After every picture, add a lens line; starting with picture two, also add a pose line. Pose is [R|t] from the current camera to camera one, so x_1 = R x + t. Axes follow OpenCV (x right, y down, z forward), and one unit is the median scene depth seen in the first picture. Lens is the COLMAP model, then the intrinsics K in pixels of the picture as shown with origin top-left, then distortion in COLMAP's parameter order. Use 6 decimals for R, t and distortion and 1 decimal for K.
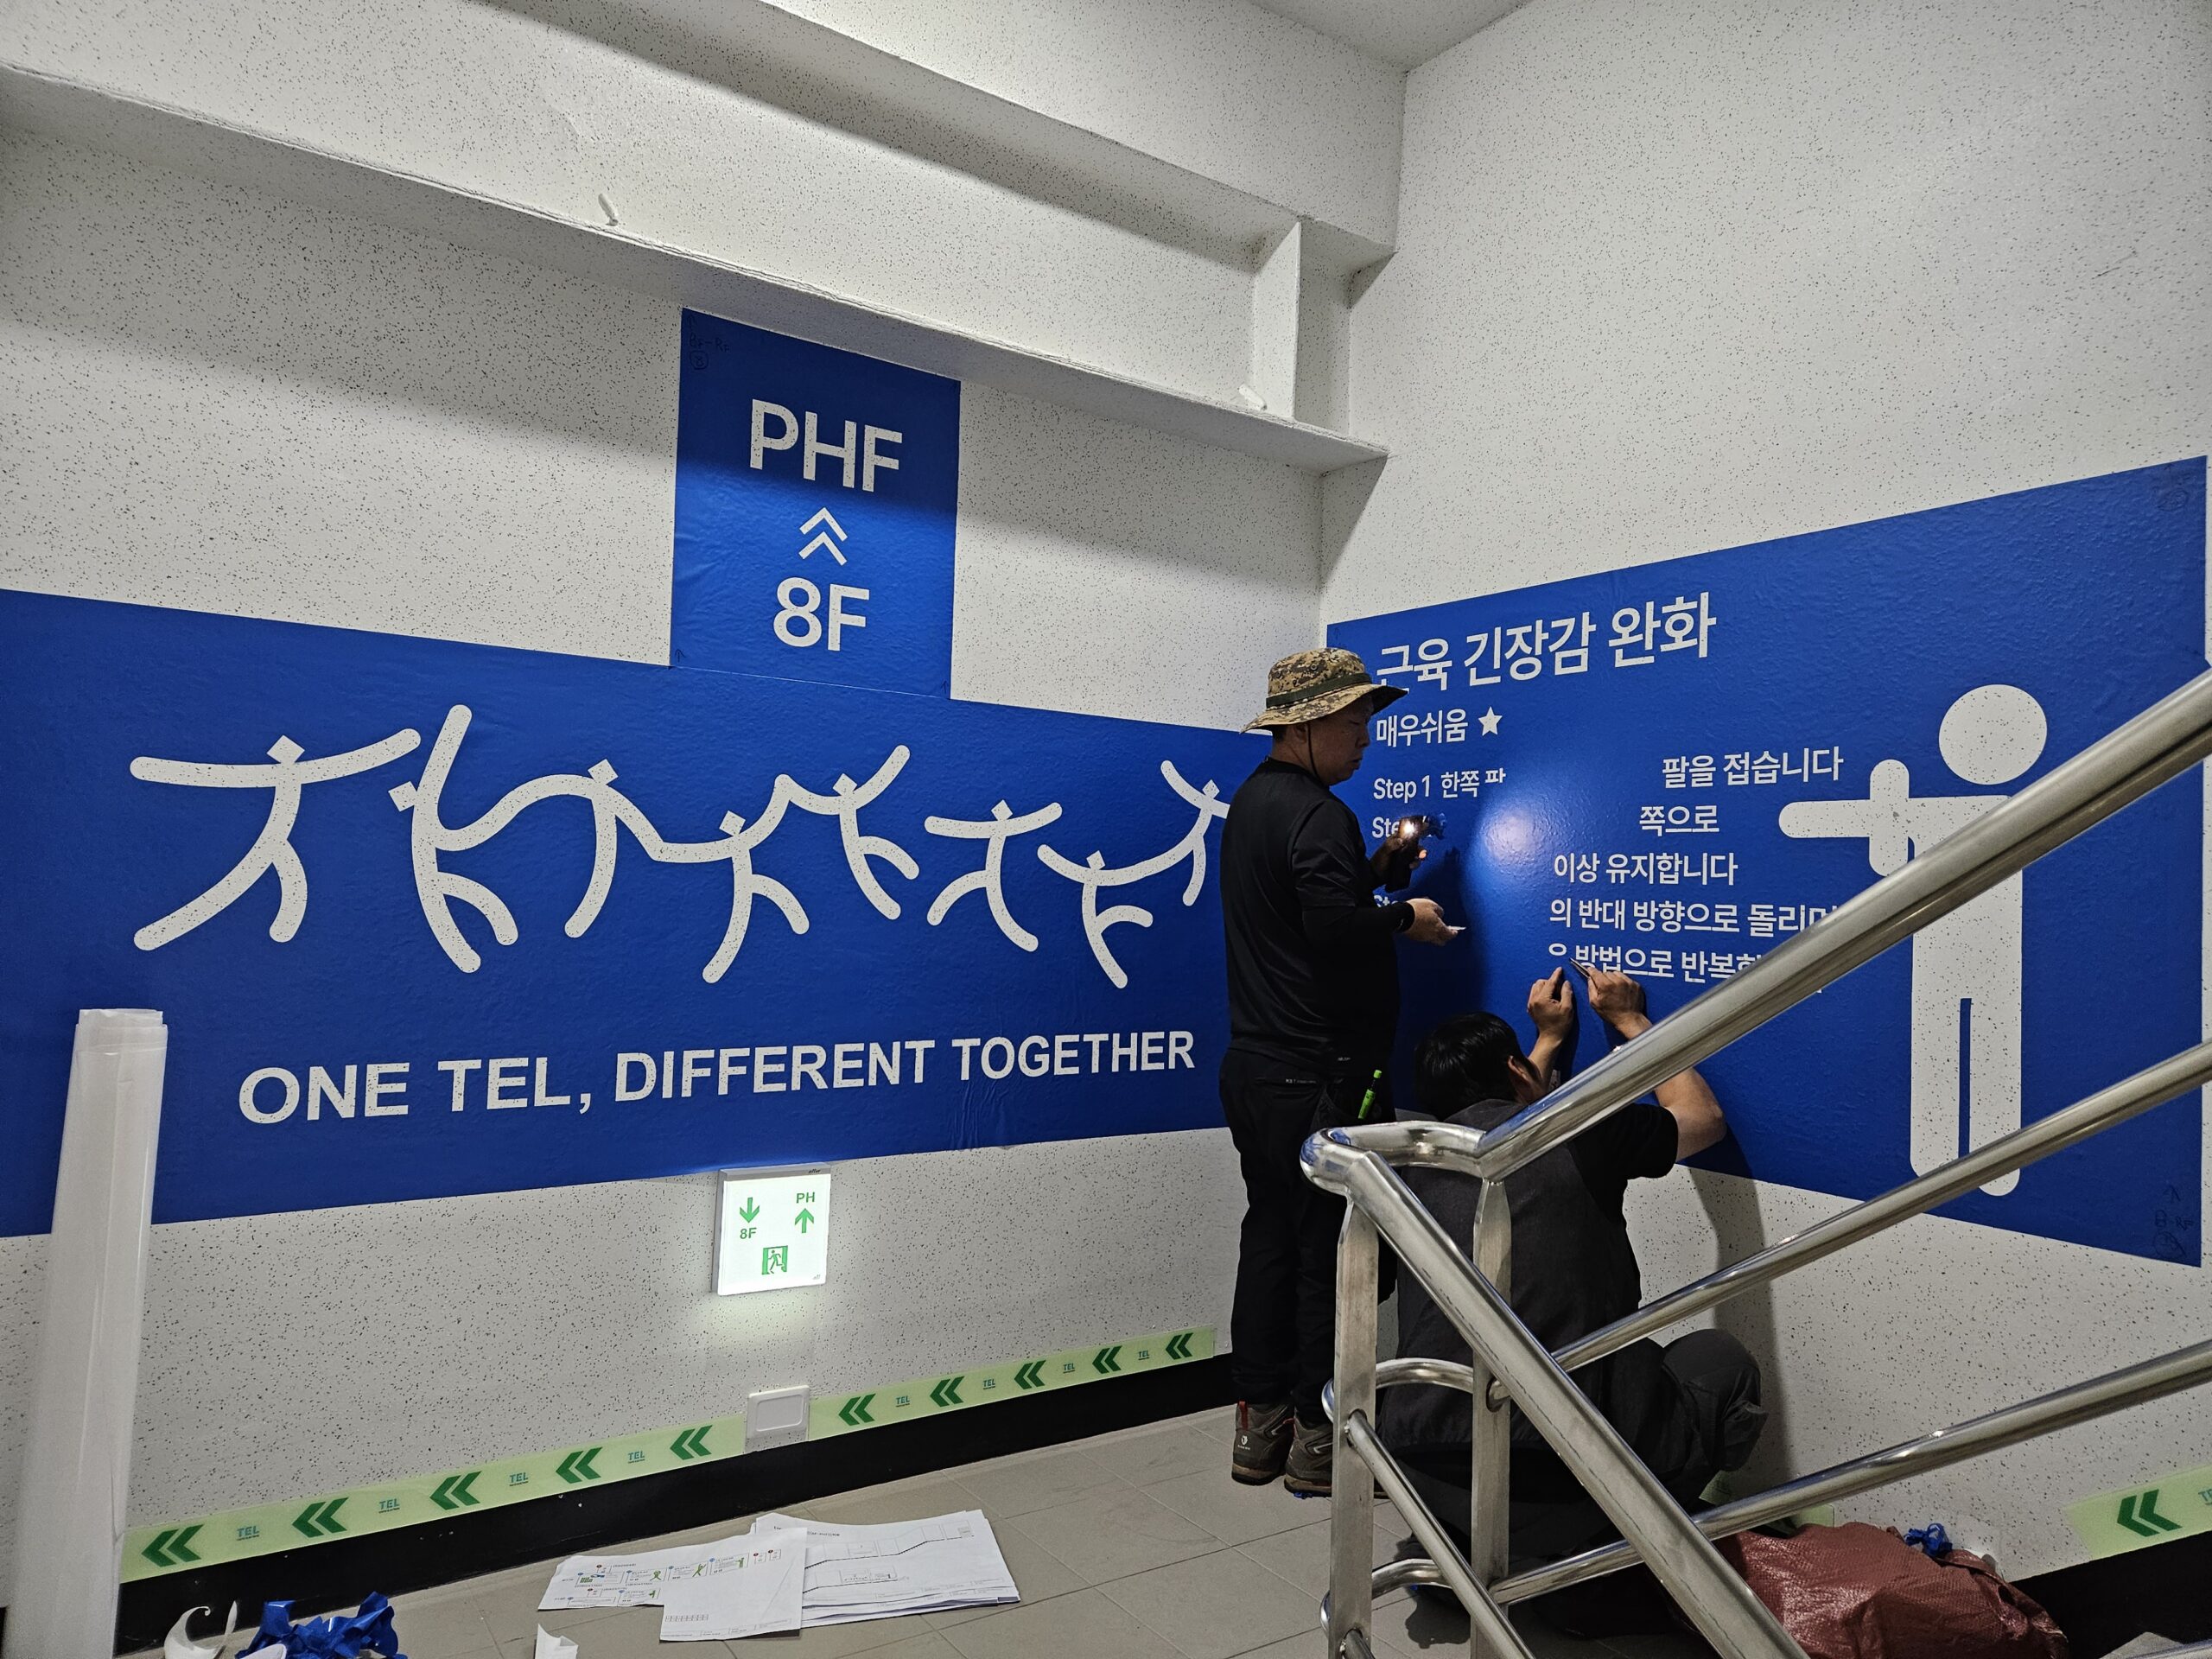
lens RADIAL K [[1611.4, 0, 1137.9], [0, 1611.4, 863.7], [0, 0, 1]] dist [0.095014, -0.100428]
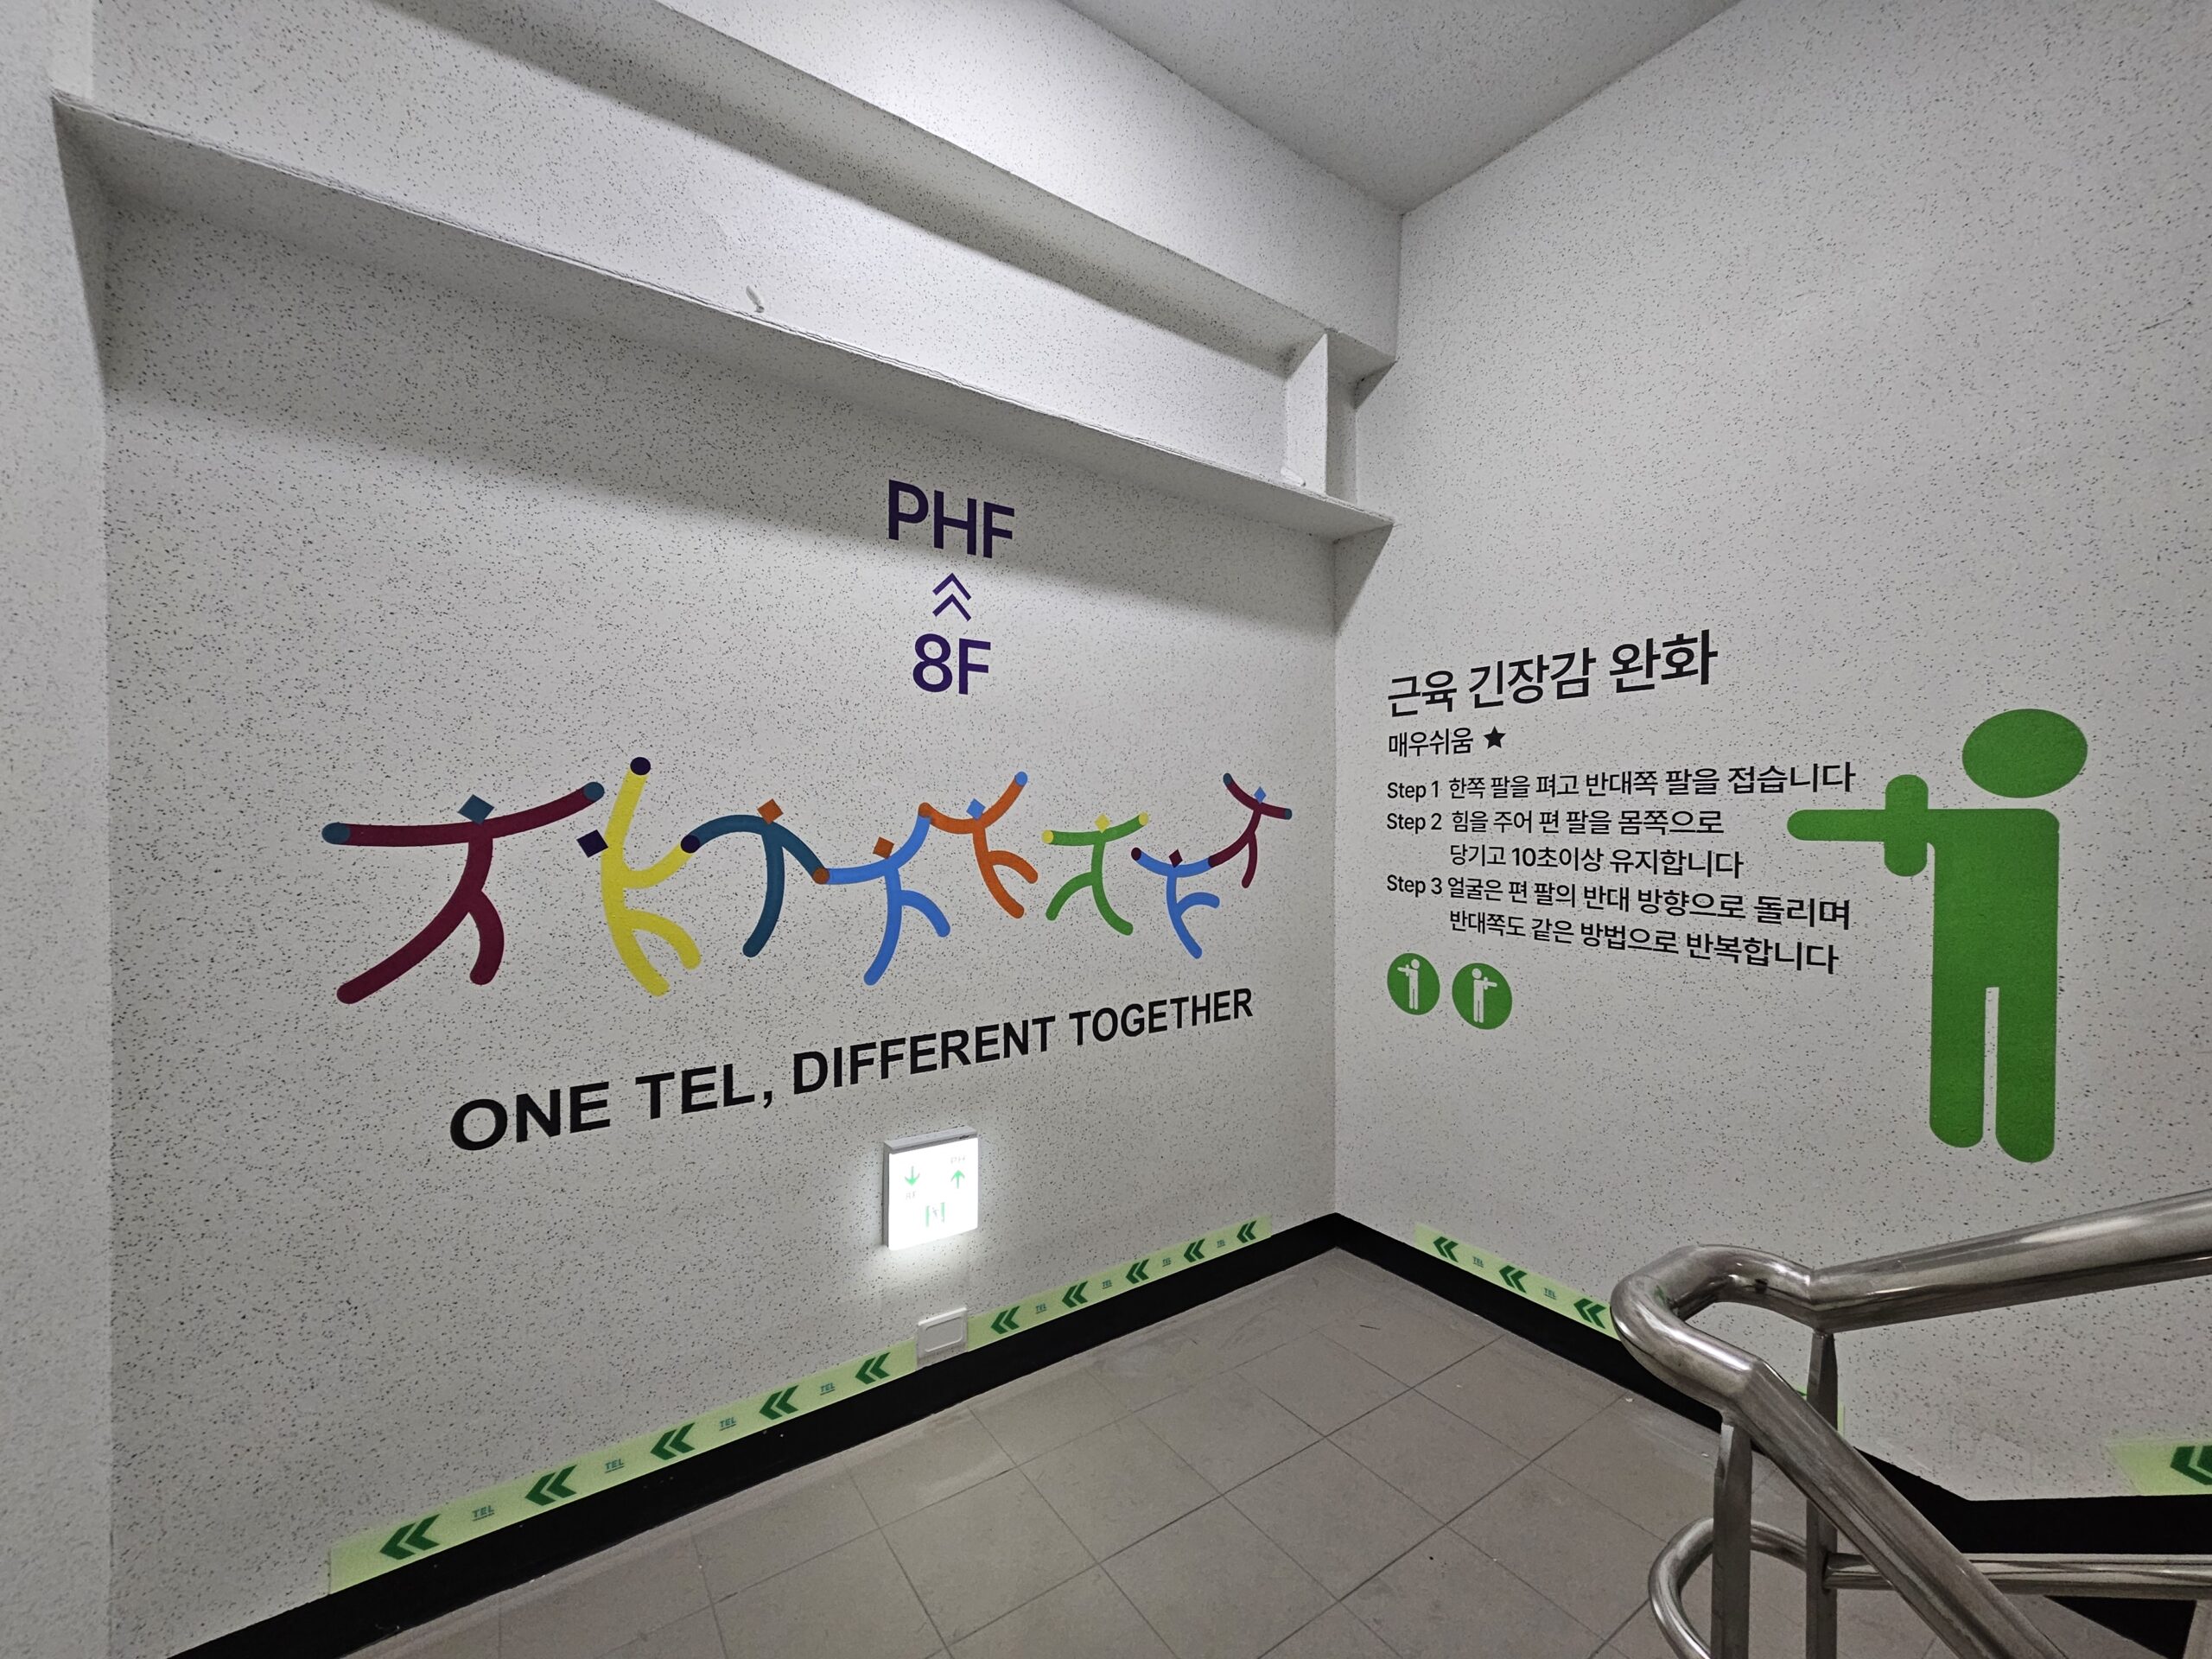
lens RADIAL K [[897.5, 0, 1106.0], [0, 897.5, 829.5], [0, 0, 1]] dist [-0.000426, -0.000555]
pose [[0.999424, -0.027724, 0.019595, -0.108403], [0.026793, 0.998570, 0.046261, -0.066757], [-0.020850, -0.045709, 0.998737, 0.372874]]
